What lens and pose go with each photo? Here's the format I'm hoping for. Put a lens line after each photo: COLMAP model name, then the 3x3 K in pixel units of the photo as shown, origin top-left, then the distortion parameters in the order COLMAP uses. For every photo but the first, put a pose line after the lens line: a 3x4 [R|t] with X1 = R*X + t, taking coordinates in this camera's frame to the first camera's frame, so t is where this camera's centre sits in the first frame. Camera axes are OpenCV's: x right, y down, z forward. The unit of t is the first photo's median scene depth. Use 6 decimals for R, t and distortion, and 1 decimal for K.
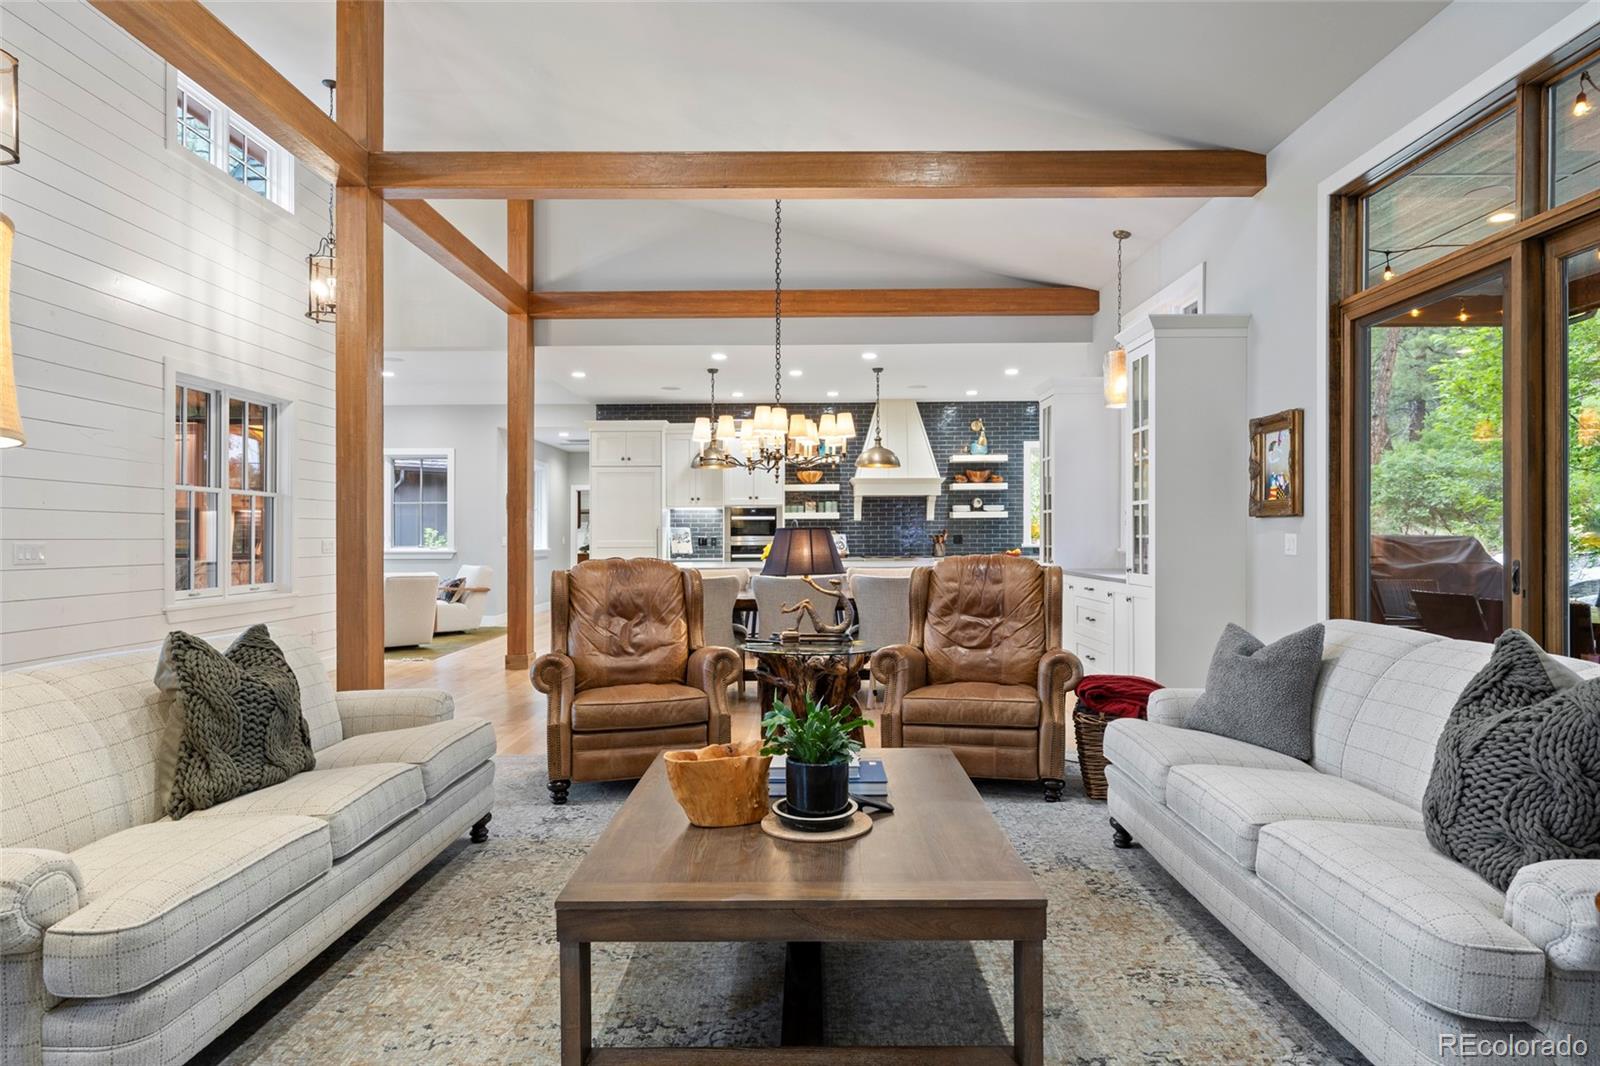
lens RADIAL K [[954.2, 0, 791.4], [0, 954.2, 537.7], [0, 0, 1]] dist [-0.005751, -0.001692]
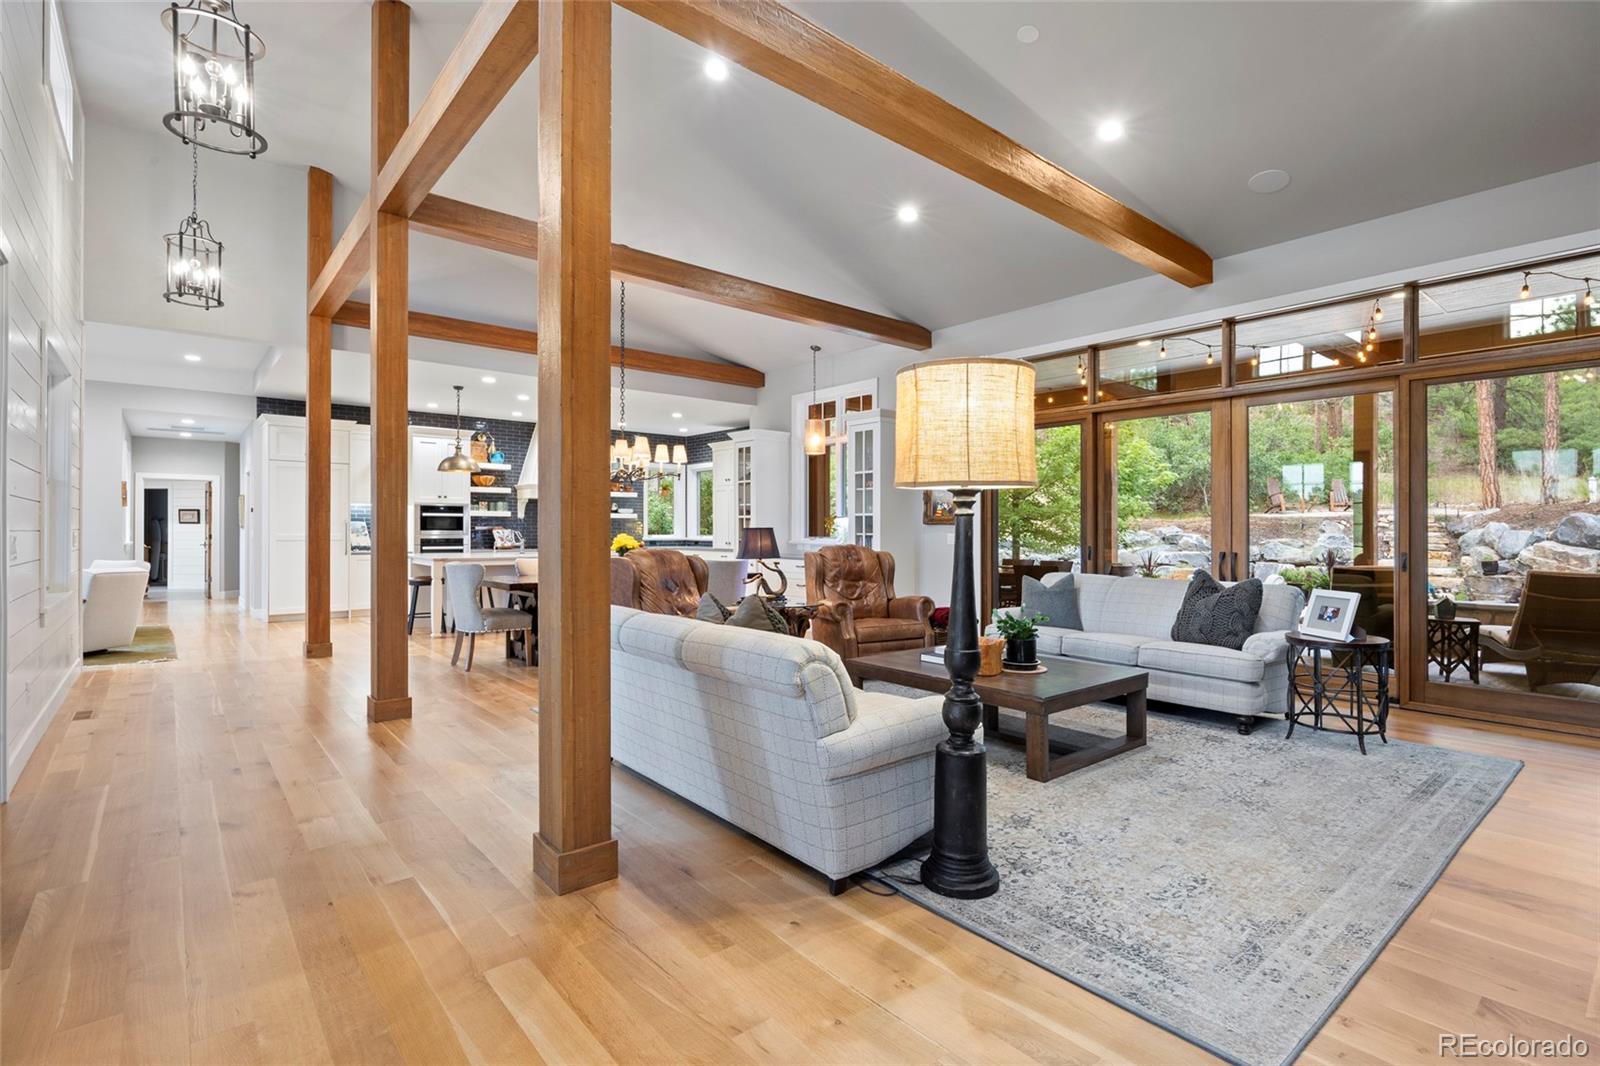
lens RADIAL K [[789.2, 0, 821.4], [0, 789.2, 524.4], [0, 0, 1]] dist [-0.007361, -0.000006]
pose [[0.749454, 0.015122, 0.661883, -0.322580], [-0.008343, 0.999875, -0.013398, -0.000015], [-0.662004, 0.004519, 0.749487, -0.007227]]
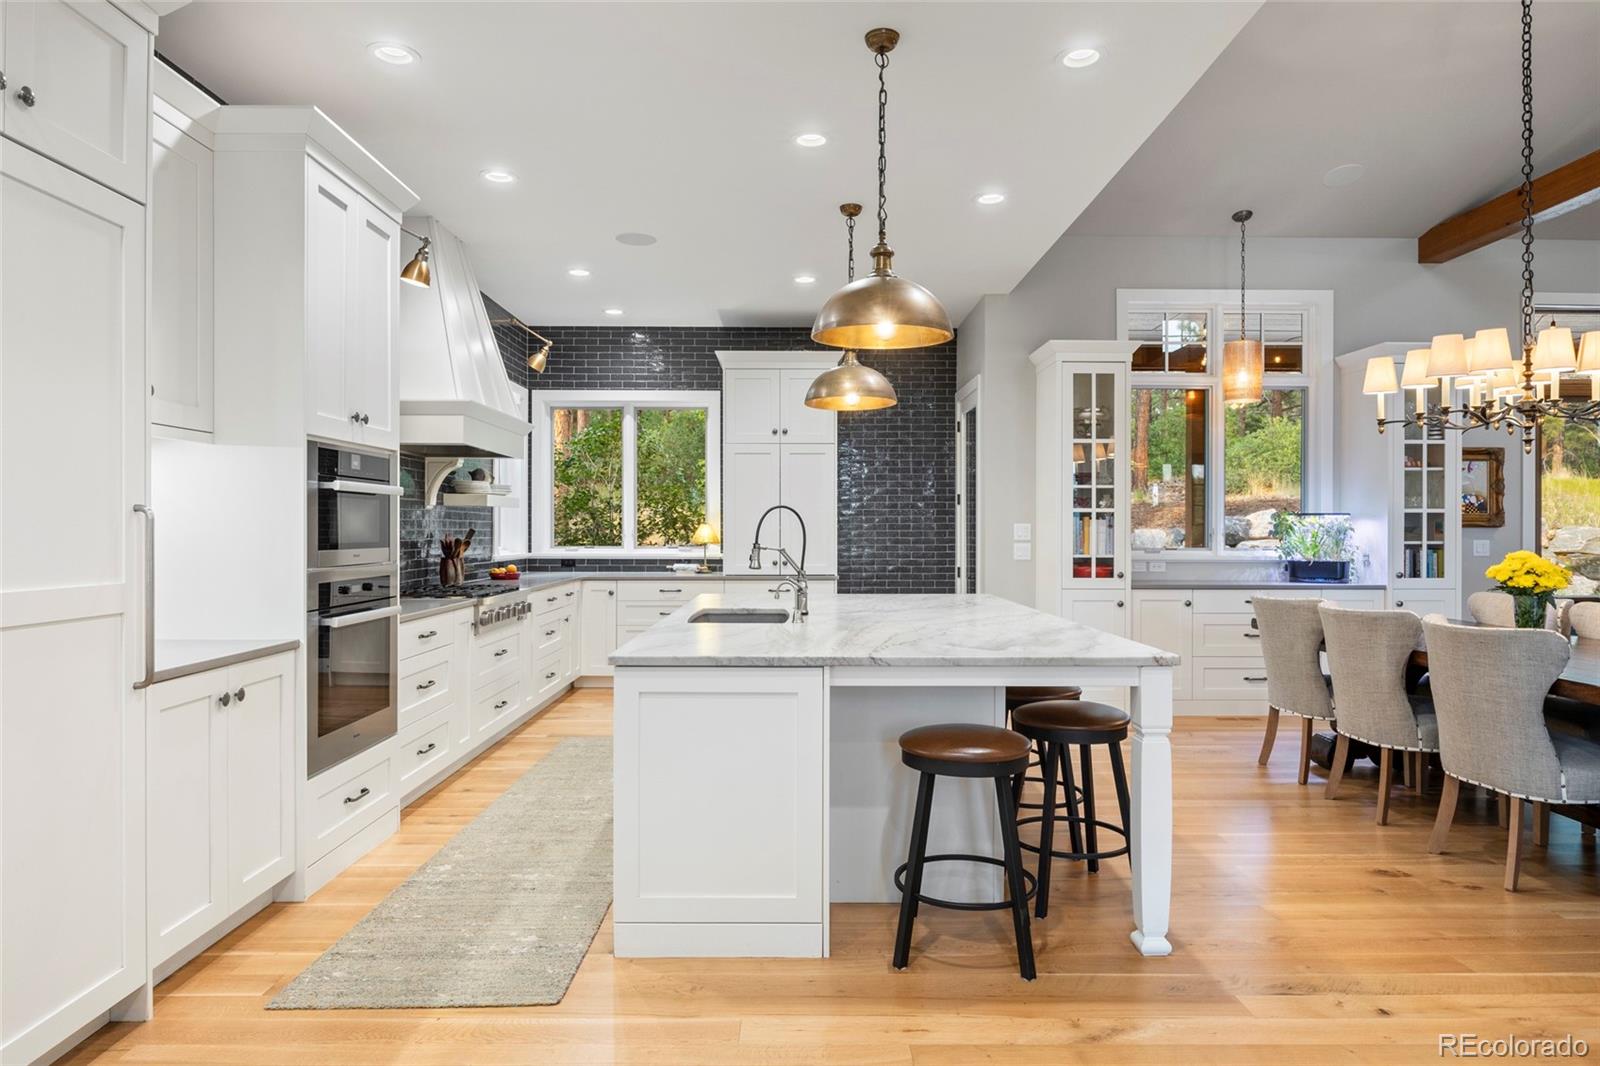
lens RADIAL K [[957.5, 0, 810.6], [0, 957.5, 535.8], [0, 0, 1]] dist [-0.006738, 0.006389]
pose [[-0.034420, -0.000184, 0.999407, -0.340785], [0.001653, 0.999999, 0.000241, -0.005329], [-0.999406, 0.001660, -0.034419, 0.866230]]
